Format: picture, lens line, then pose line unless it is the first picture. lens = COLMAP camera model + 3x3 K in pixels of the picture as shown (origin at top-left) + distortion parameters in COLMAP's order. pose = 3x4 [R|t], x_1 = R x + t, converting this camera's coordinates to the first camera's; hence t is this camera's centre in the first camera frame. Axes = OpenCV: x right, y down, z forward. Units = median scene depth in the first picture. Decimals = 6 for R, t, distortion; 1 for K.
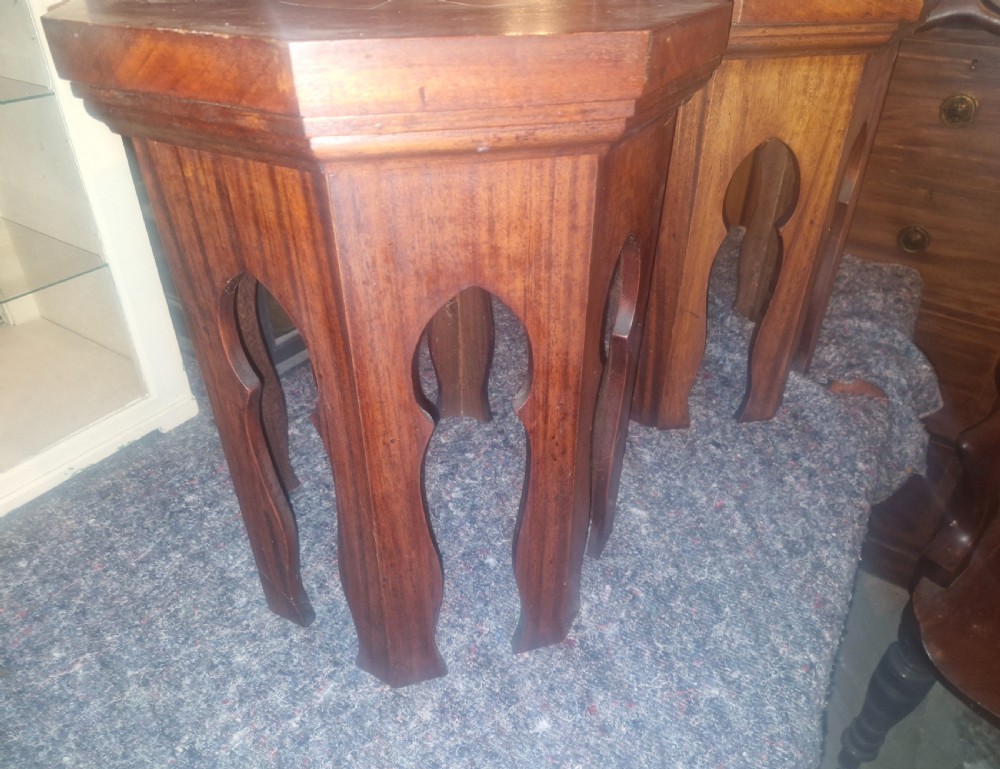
lens RADIAL K [[724.0, 0, 504.8], [0, 724.0, 381.6], [0, 0, 1]] dist [0.045917, -0.039260]
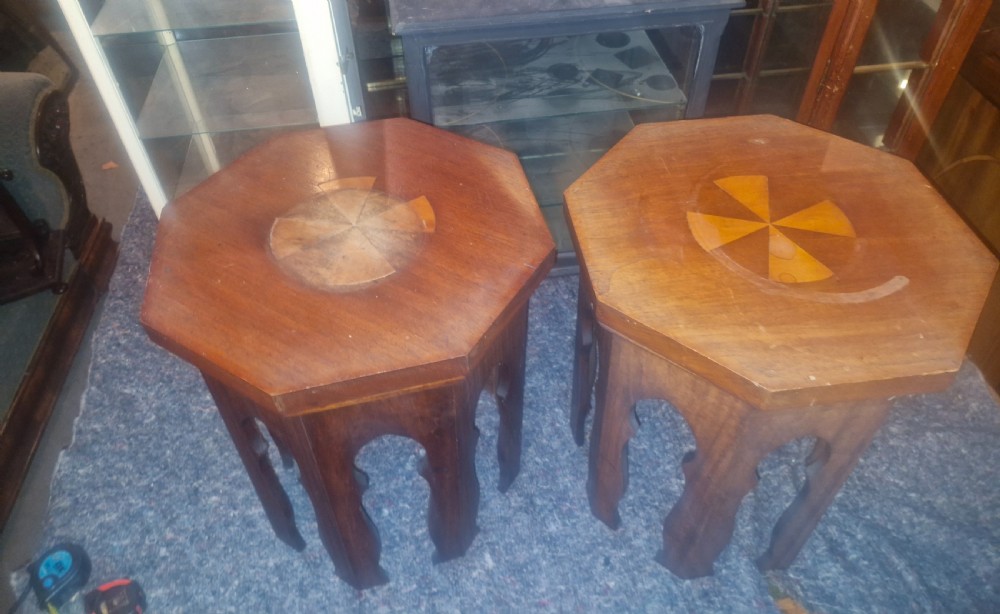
lens RADIAL K [[708.0, 0, 502.3], [0, 708.0, 218.5], [0, 0, 1]] dist [0.011339, -0.011930]
pose [[0.671523, 0.479390, -0.565015, 0.743540], [-0.389976, 0.877022, 0.280625, -0.862456], [0.630060, 0.031896, 0.775891, -0.001173]]
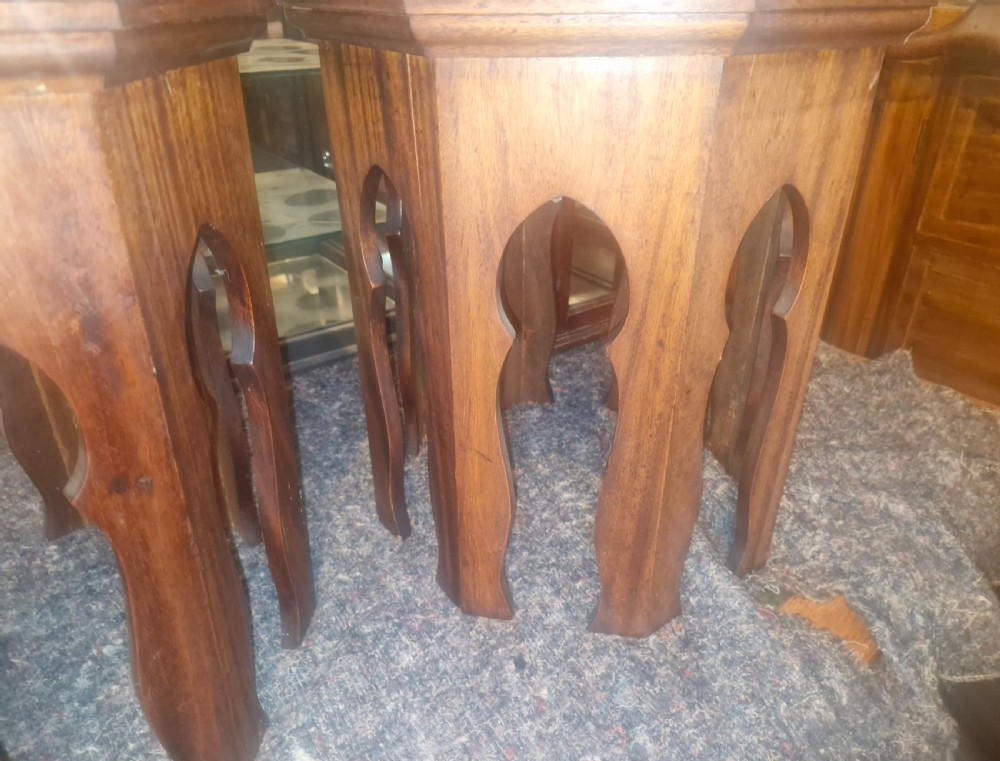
lens RADIAL K [[722.1, 0, 511.8], [0, 722.1, 374.3], [0, 0, 1]] dist [0.052799, -0.060962]
pose [[0.947623, 0.149436, -0.282275, 0.568954], [-0.171904, 0.983496, -0.056435, -0.166445], [0.269183, 0.102003, 0.957672, 0.486499]]
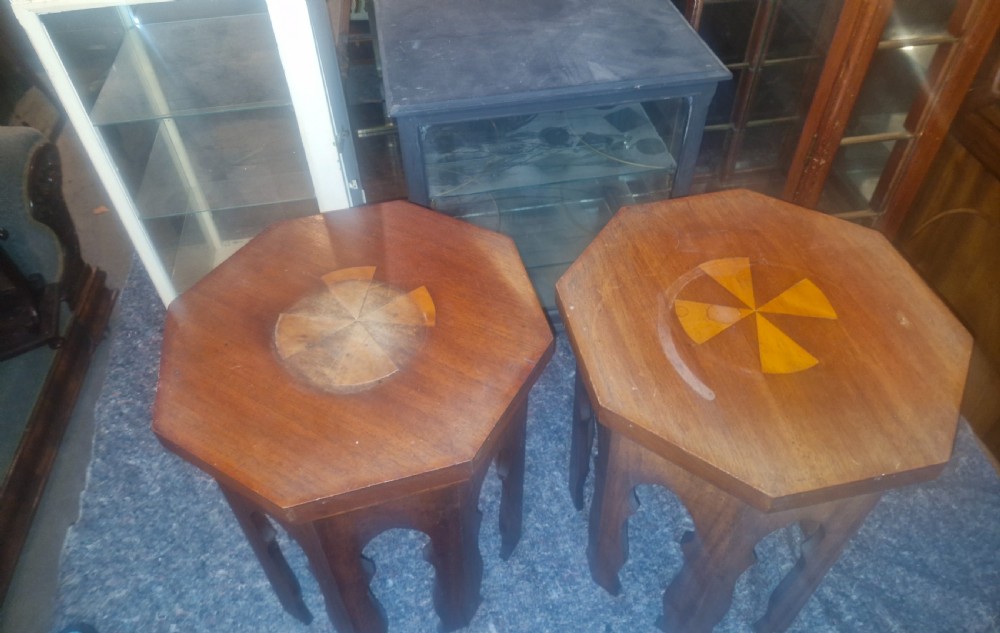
lens RADIAL K [[709.6, 0, 494.5], [0, 709.6, 236.4], [0, 0, 1]] dist [0.008362, -0.009046]
pose [[0.684091, 0.467741, -0.559676, 0.686504], [-0.373186, 0.883727, 0.282418, -0.984740], [0.626699, 0.015664, 0.779104, -0.040281]]
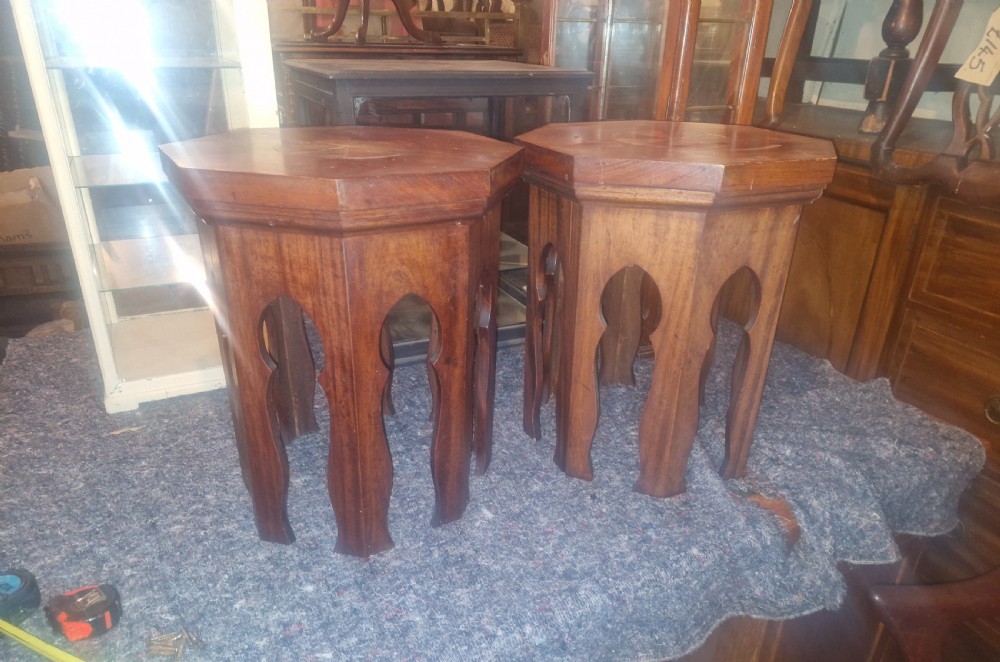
lens RADIAL K [[693.6, 0, 493.9], [0, 693.6, 363.0], [0, 0, 1]] dist [0.070673, -0.075161]
pose [[0.856154, 0.226514, -0.464425, 0.860753], [-0.290458, 0.954324, -0.069998, 0.001825], [0.427357, 0.194825, 0.882842, -0.216237]]
